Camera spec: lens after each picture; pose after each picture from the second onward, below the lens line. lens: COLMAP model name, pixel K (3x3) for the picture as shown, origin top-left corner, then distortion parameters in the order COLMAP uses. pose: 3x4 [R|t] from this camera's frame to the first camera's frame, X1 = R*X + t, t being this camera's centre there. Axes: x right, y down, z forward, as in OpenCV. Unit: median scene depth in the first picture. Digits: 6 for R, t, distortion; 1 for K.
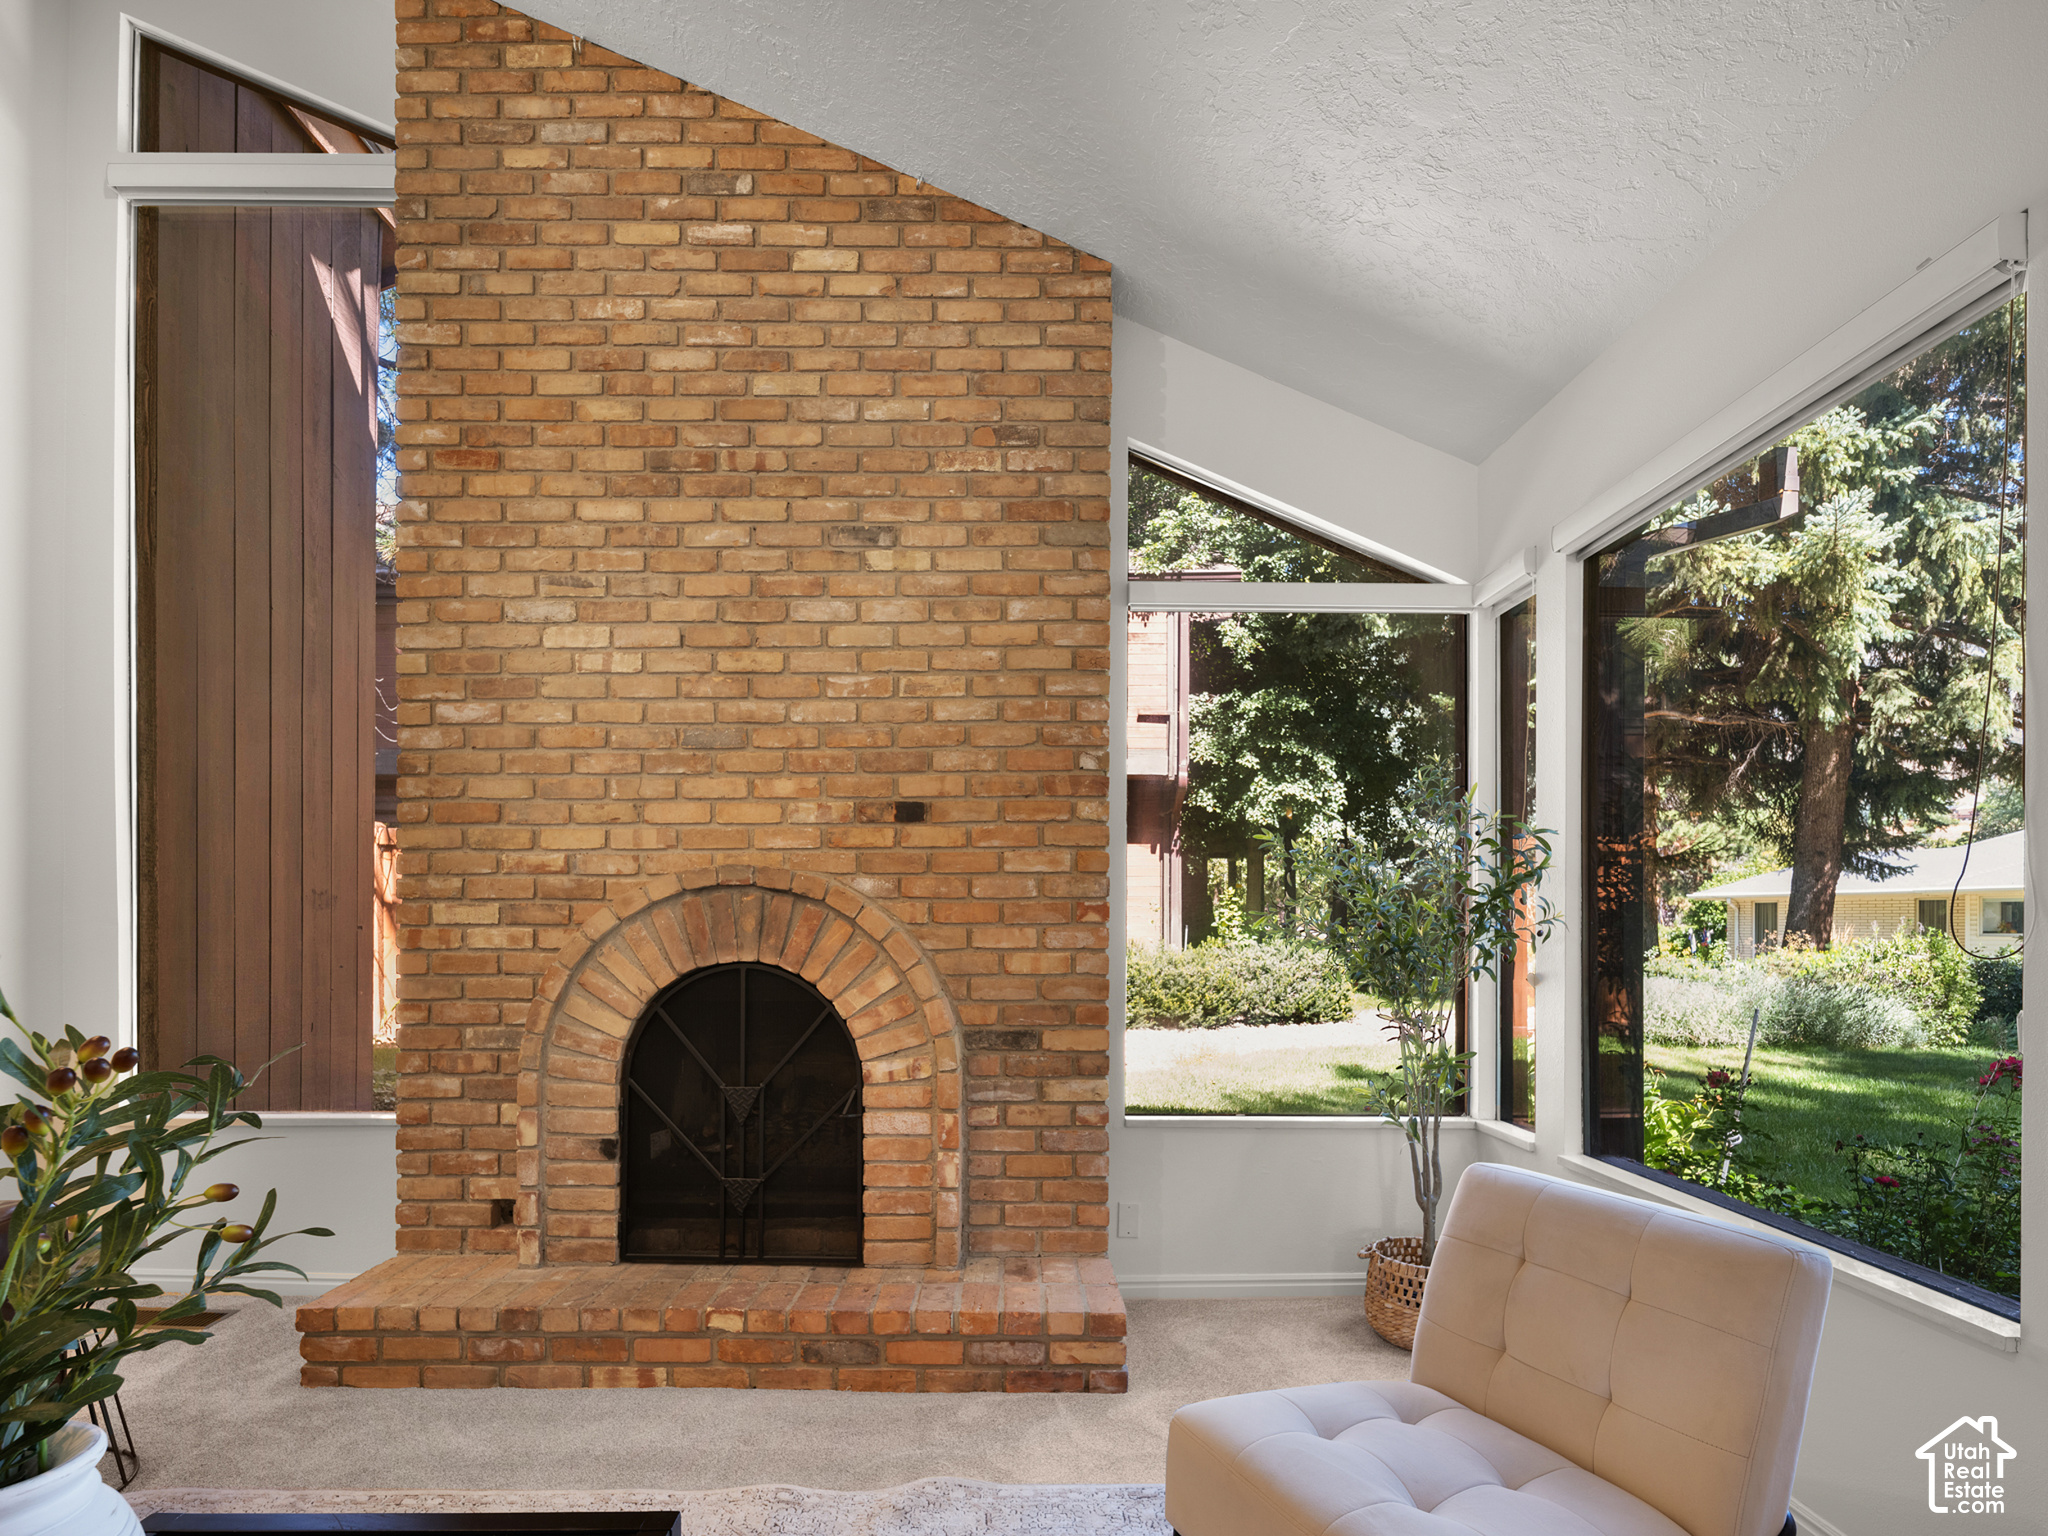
lens RADIAL K [[983.9, 0, 1021.7], [0, 983.9, 931.4], [0, 0, 1]] dist [0.001321, -0.001114]
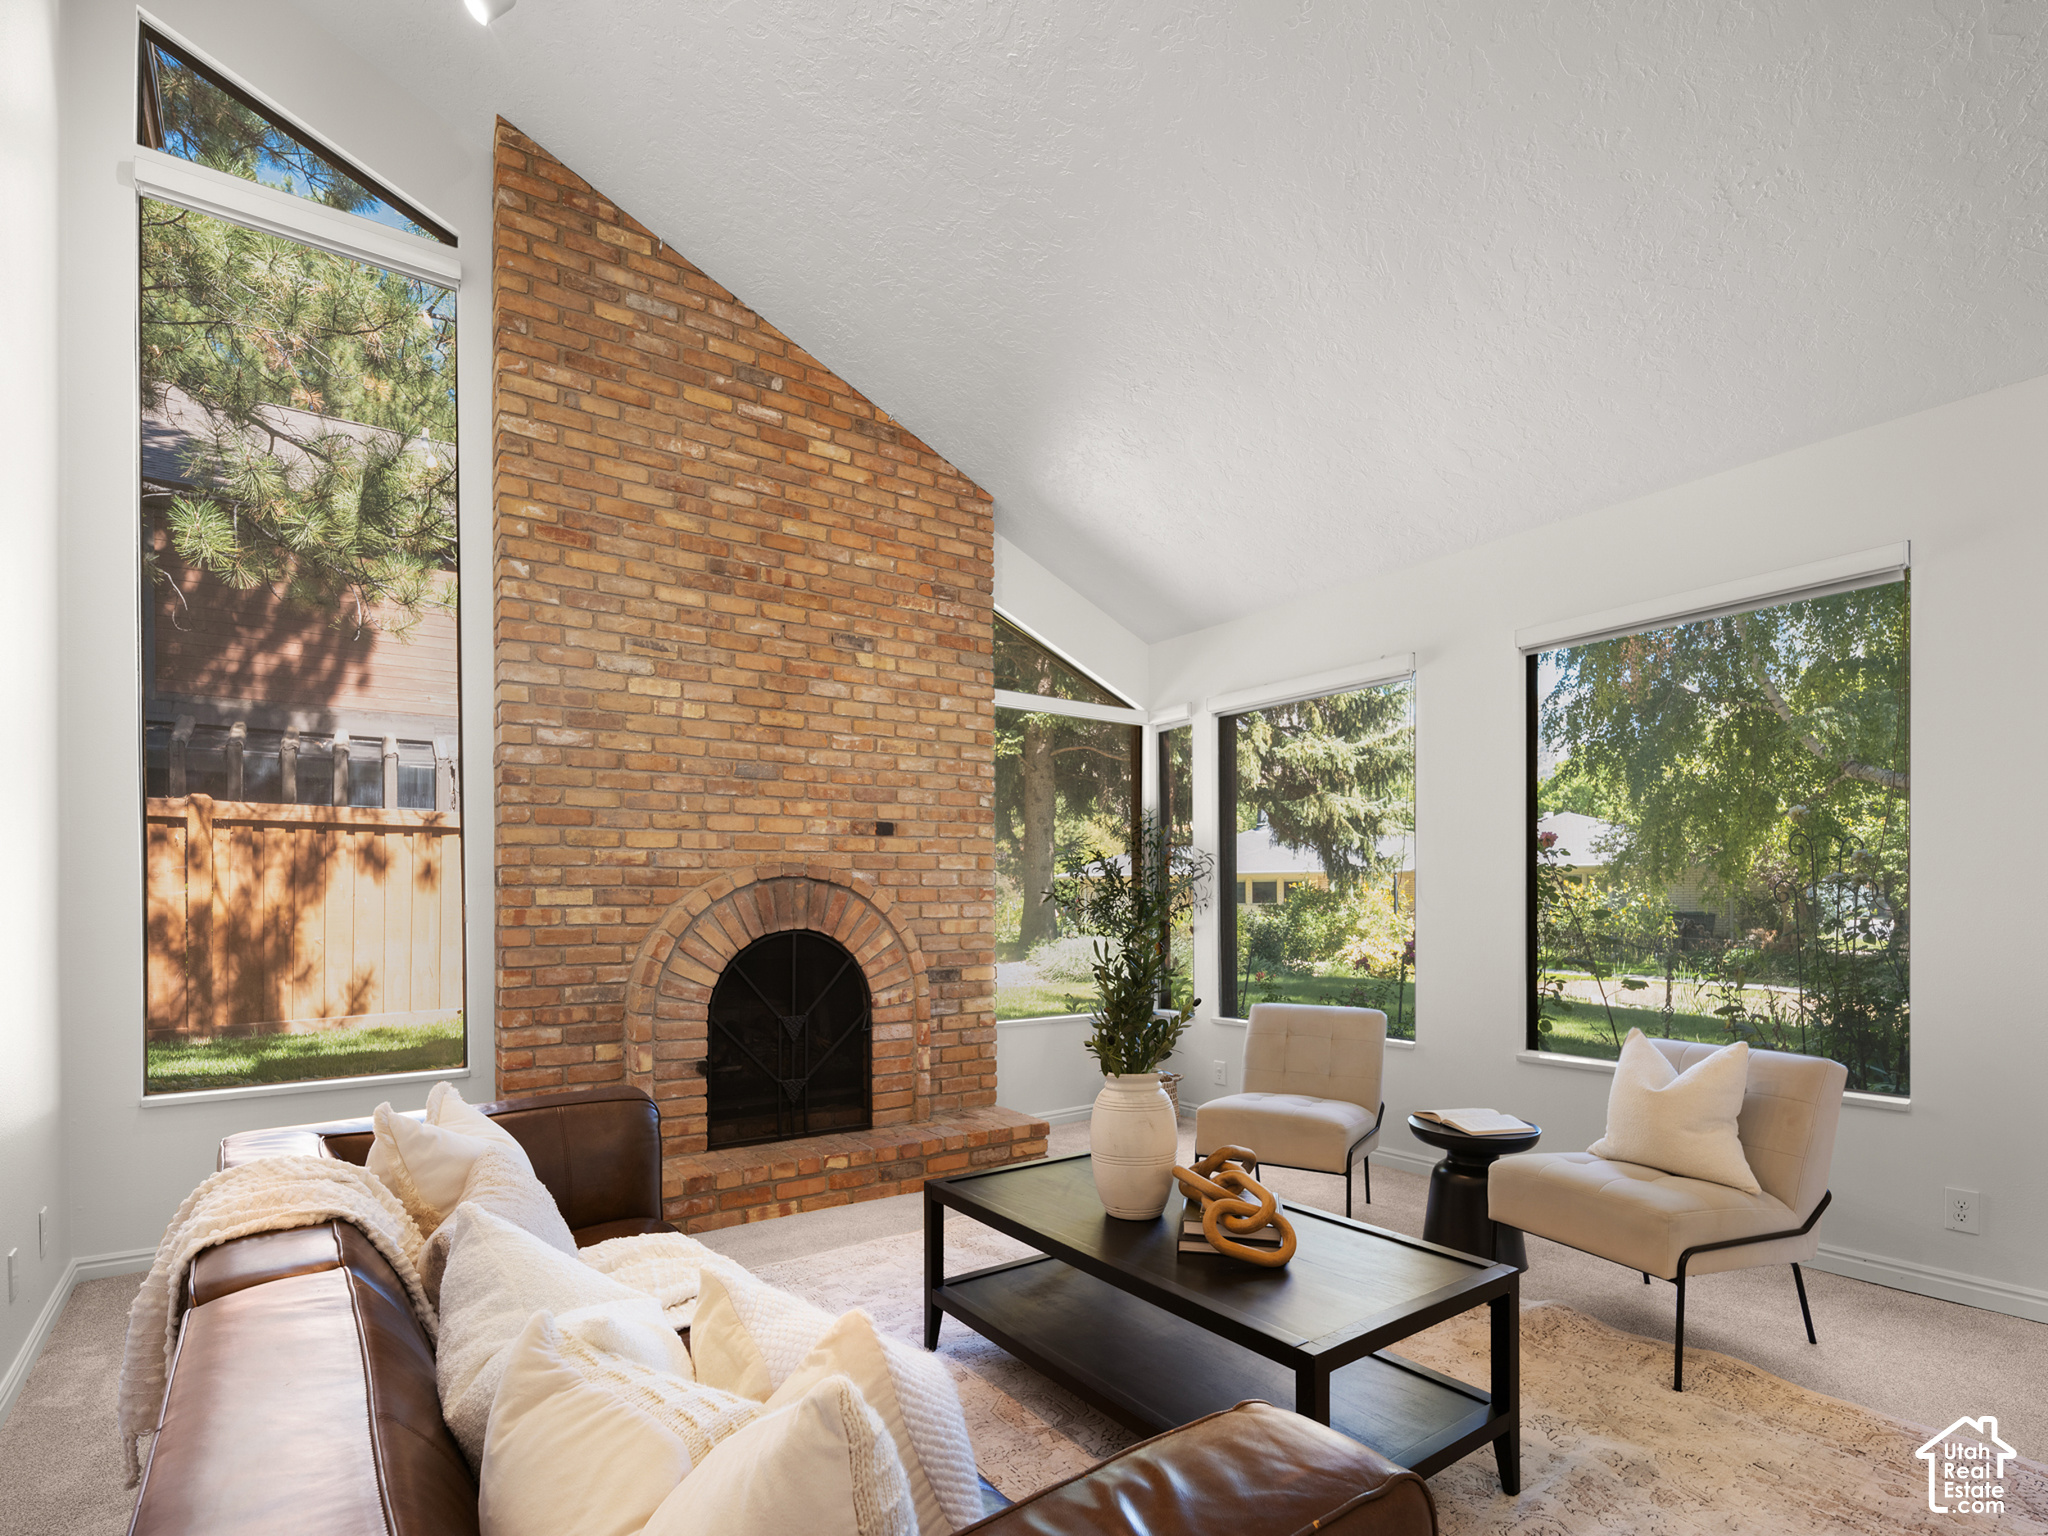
lens RADIAL K [[968.6, 0, 1024.7], [0, 968.6, 908.1], [0, 0, 1]] dist [0.000250, 0.000114]
pose [[0.825388, -0.010408, 0.564470, -0.781748], [0.009562, 0.999944, 0.004457, -0.003637], [-0.564485, 0.001719, 0.825441, -0.355926]]
